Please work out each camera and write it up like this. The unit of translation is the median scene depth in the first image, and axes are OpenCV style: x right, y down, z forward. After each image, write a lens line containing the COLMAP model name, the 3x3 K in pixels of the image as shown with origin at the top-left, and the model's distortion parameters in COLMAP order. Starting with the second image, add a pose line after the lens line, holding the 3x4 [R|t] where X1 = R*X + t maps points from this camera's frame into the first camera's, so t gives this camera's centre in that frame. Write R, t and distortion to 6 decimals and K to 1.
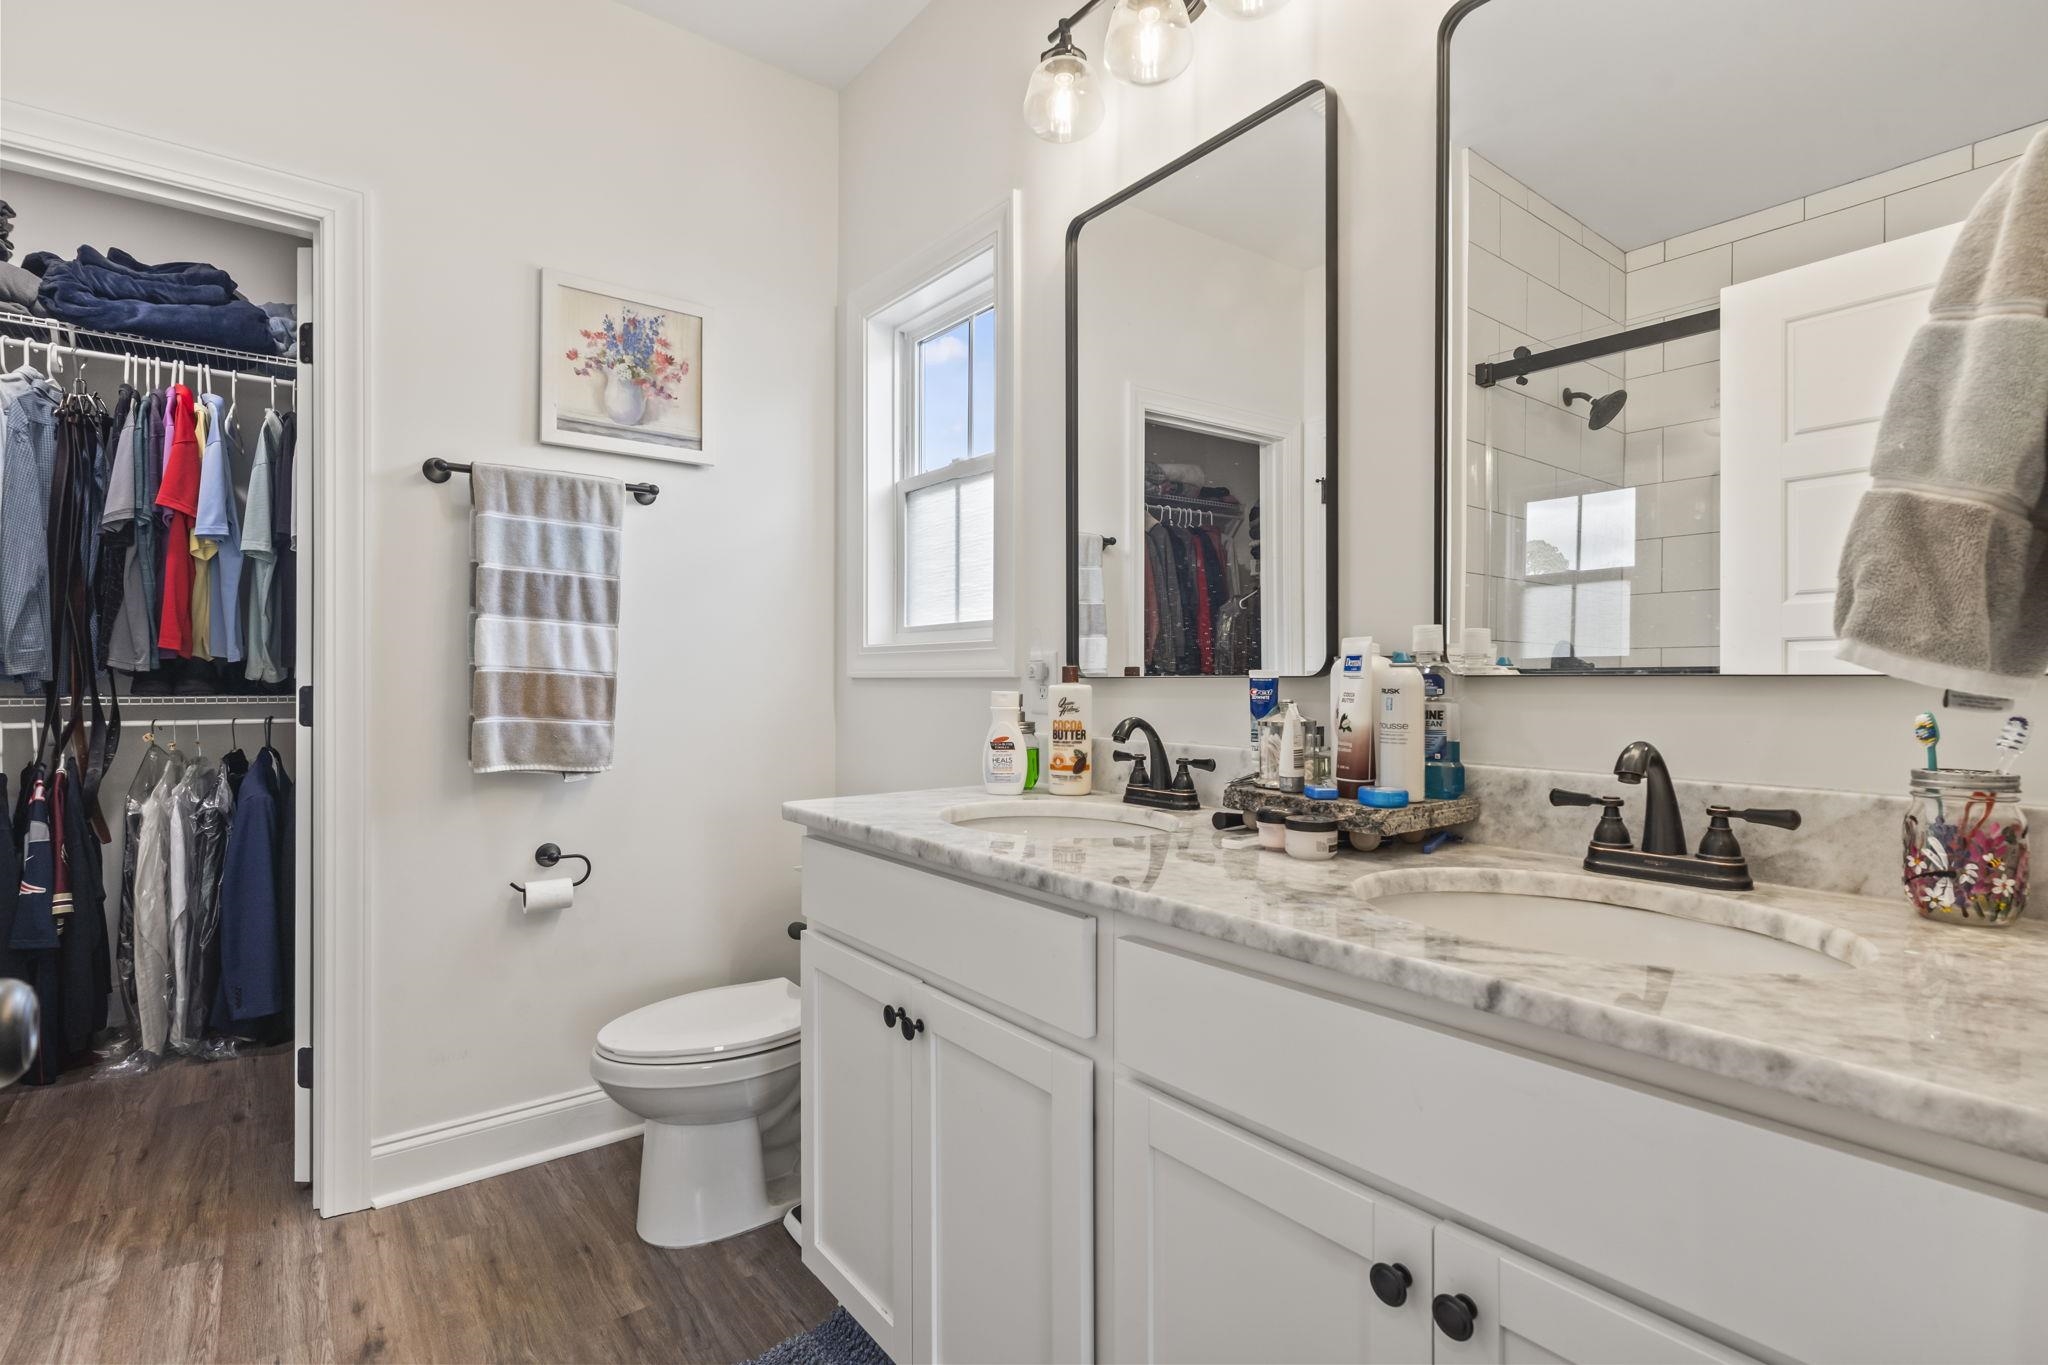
lens RADIAL K [[986.7, 0, 1023.7], [0, 986.7, 681.2], [0, 0, 1]] dist [-0.002083, -0.000498]
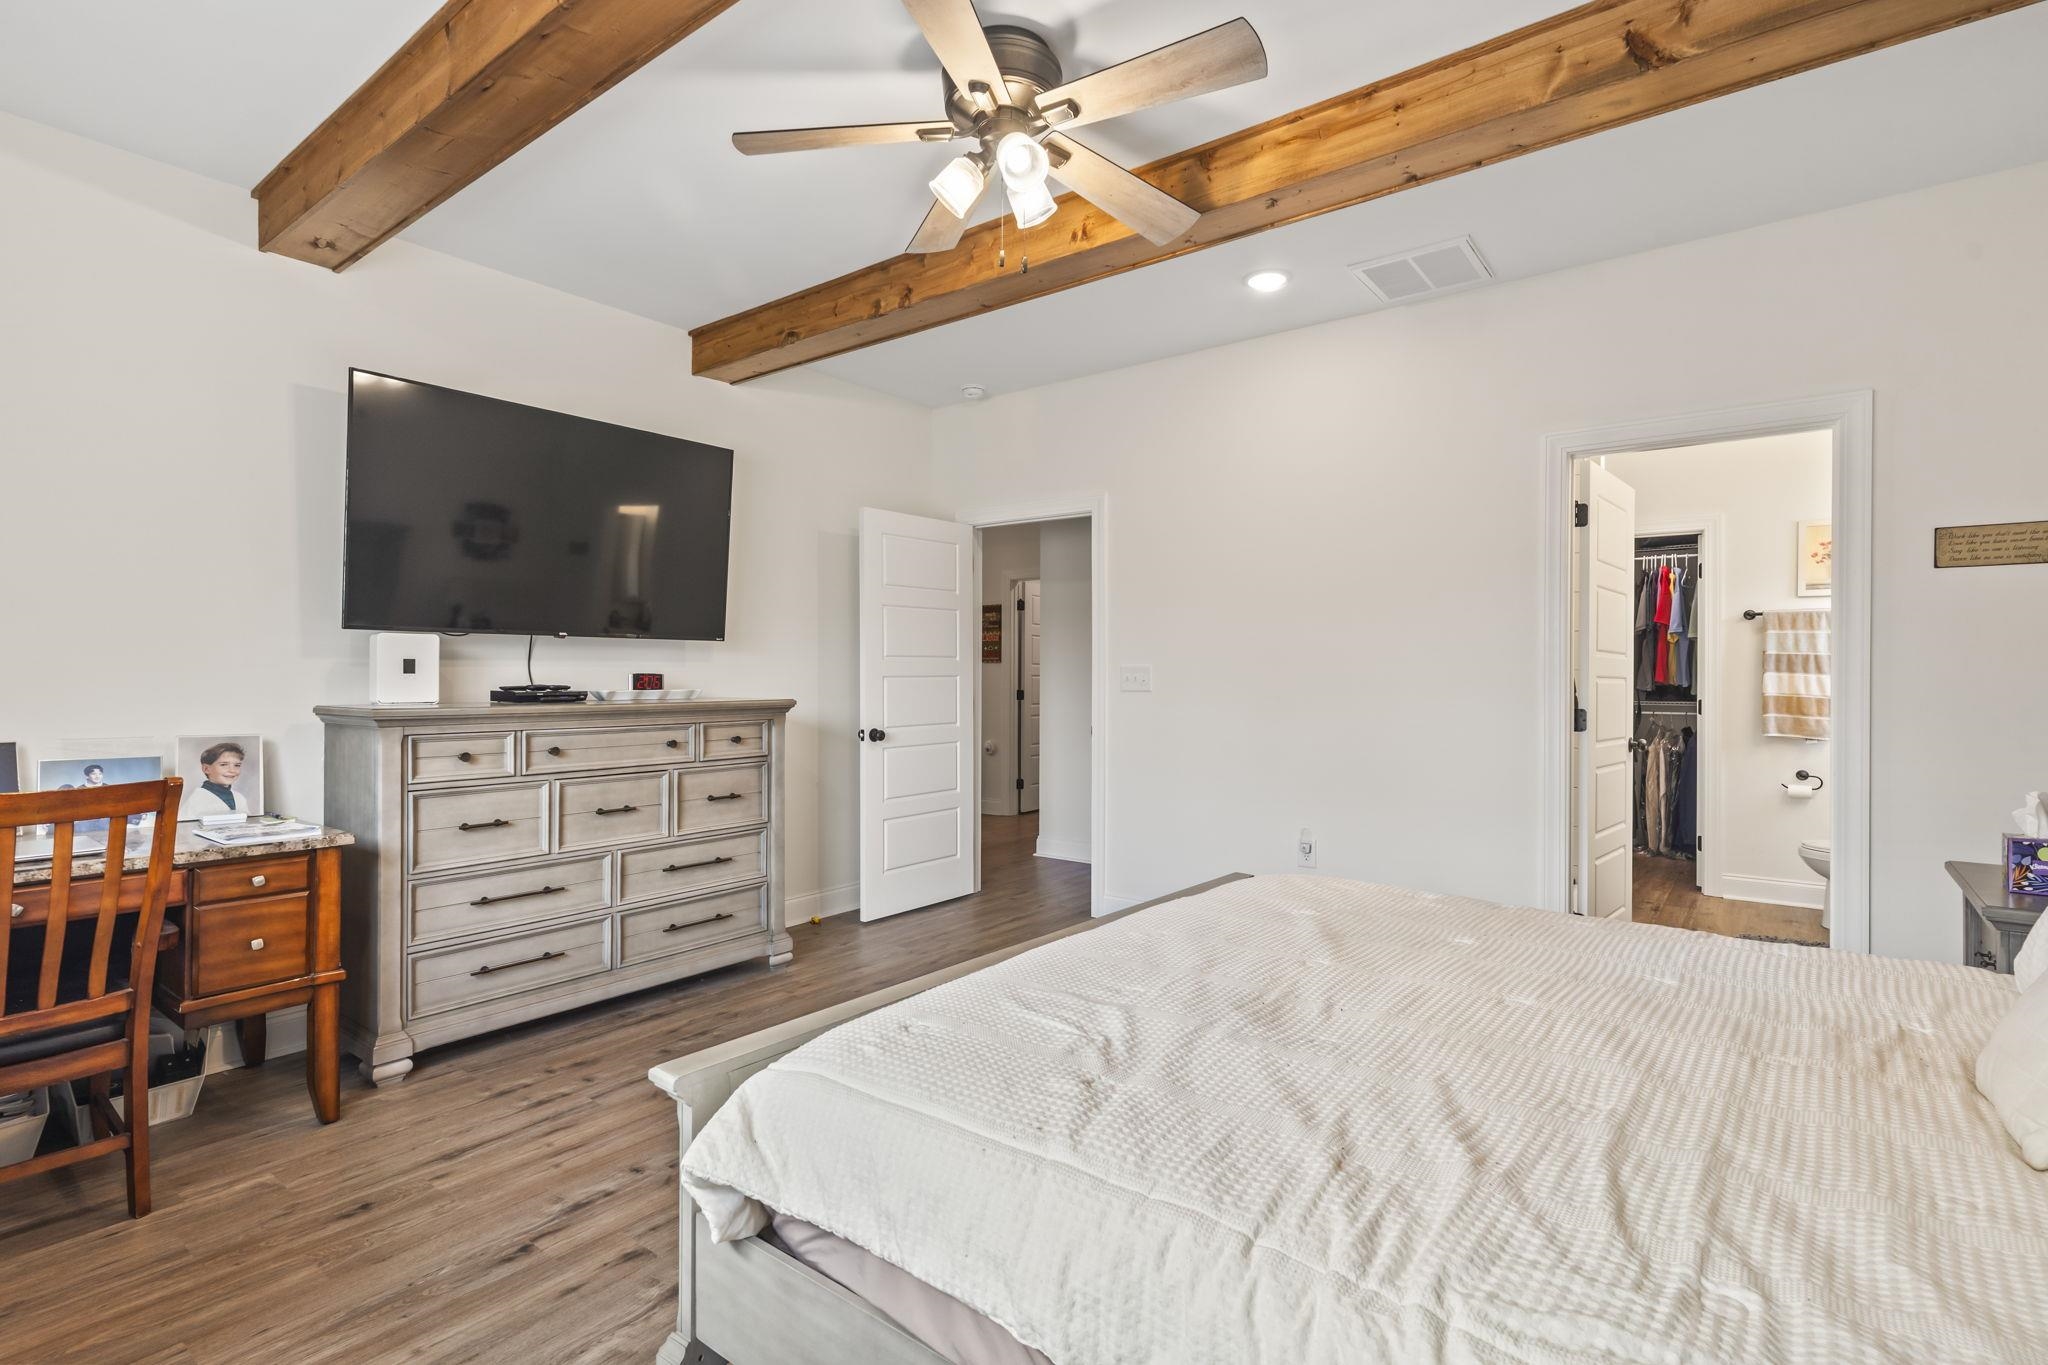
lens RADIAL K [[986.7, 0, 1017.6], [0, 986.7, 680.4], [0, 0, 1]] dist [-0.002083, -0.000498]
pose [[0.256078, 0.000370, -0.966656, 1.034906], [-0.000766, 1.000000, 0.000180, -0.035091], [0.966656, 0.000695, 0.256078, -1.105615]]
